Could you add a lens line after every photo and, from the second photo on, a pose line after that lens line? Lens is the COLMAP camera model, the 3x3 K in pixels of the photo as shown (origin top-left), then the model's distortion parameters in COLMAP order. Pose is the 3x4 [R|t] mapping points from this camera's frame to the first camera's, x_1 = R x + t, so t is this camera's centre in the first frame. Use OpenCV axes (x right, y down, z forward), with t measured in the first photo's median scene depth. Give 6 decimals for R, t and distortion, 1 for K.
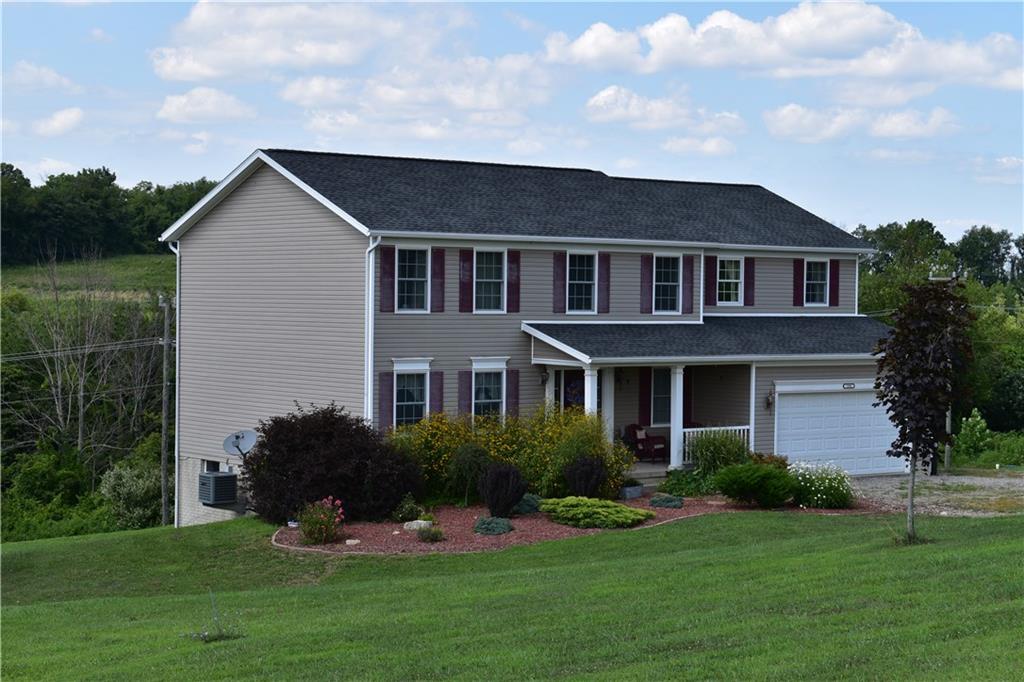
lens RADIAL K [[2016.9, 0, 512.0], [0, 2016.9, 341.0], [0, 0, 1]] dist [-0.016343, -0.013385]
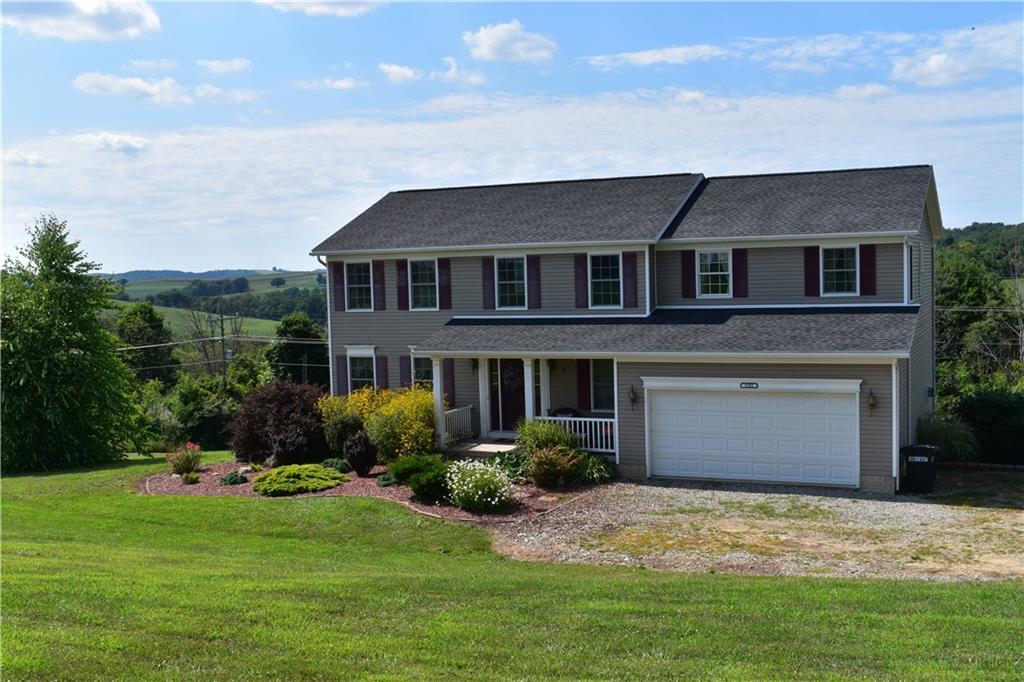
lens RADIAL K [[1098.0, 0, 512.0], [0, 1098.0, 341.0], [0, 0, 1]] dist [-0.065490, -0.002781]
pose [[0.446476, 0.022121, -0.894522, 0.610719], [0.006855, 0.999580, 0.028140, -0.013427], [0.894770, -0.018696, 0.446137, 0.736629]]
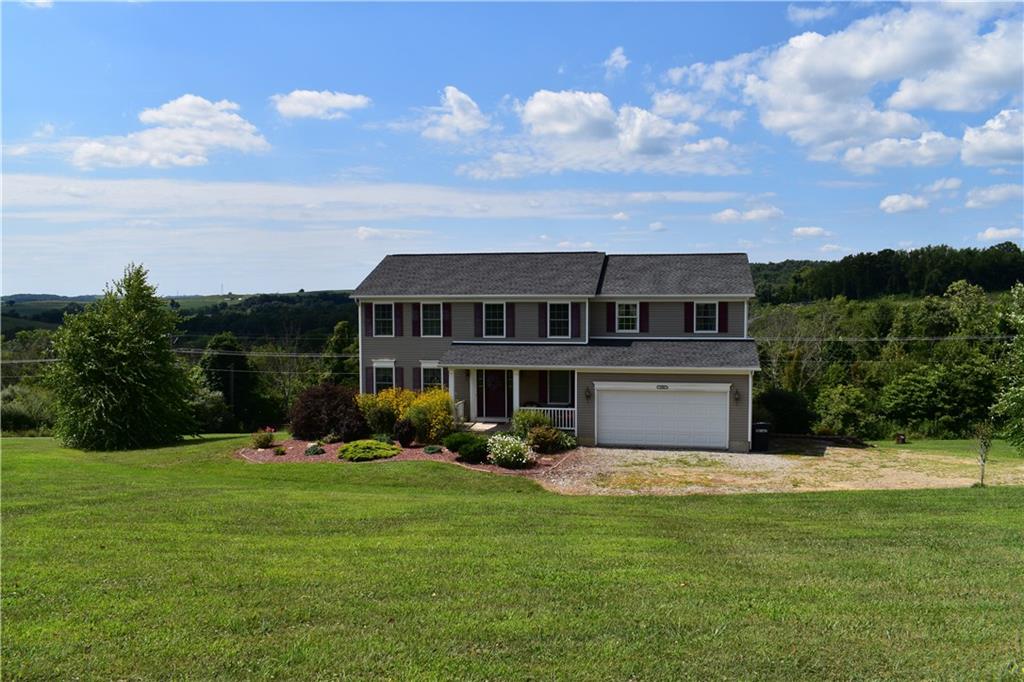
lens RADIAL K [[798.6, 0, 511.3], [0, 798.6, 335.5], [0, 0, 1]] dist [-0.092525, 0.004300]
pose [[0.632084, 0.009178, -0.774845, 0.599378], [-0.008890, 0.999950, 0.004591, -0.018912], [0.774849, 0.003986, 0.632134, 0.583051]]
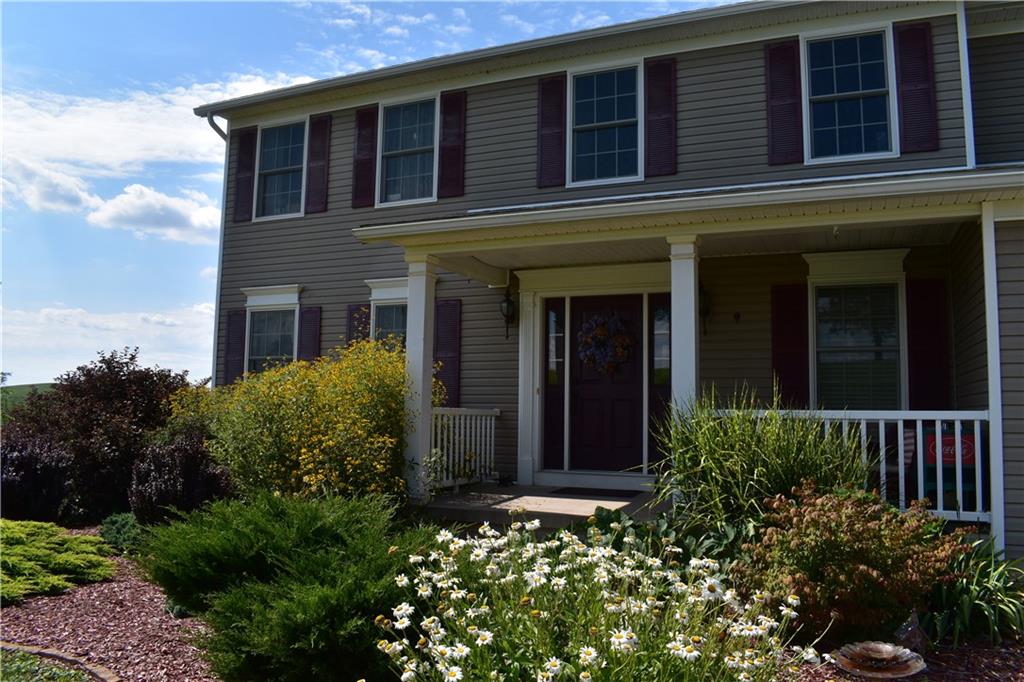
lens RADIAL K [[798.6, 0, 511.3], [0, 798.6, 335.5], [0, 0, 1]] dist [-0.092525, 0.004300]
pose [[0.456968, -0.092602, -0.884650, 0.198621], [-0.038197, 0.991606, -0.123528, 0.049921], [0.888663, 0.090240, 0.449595, 0.915838]]
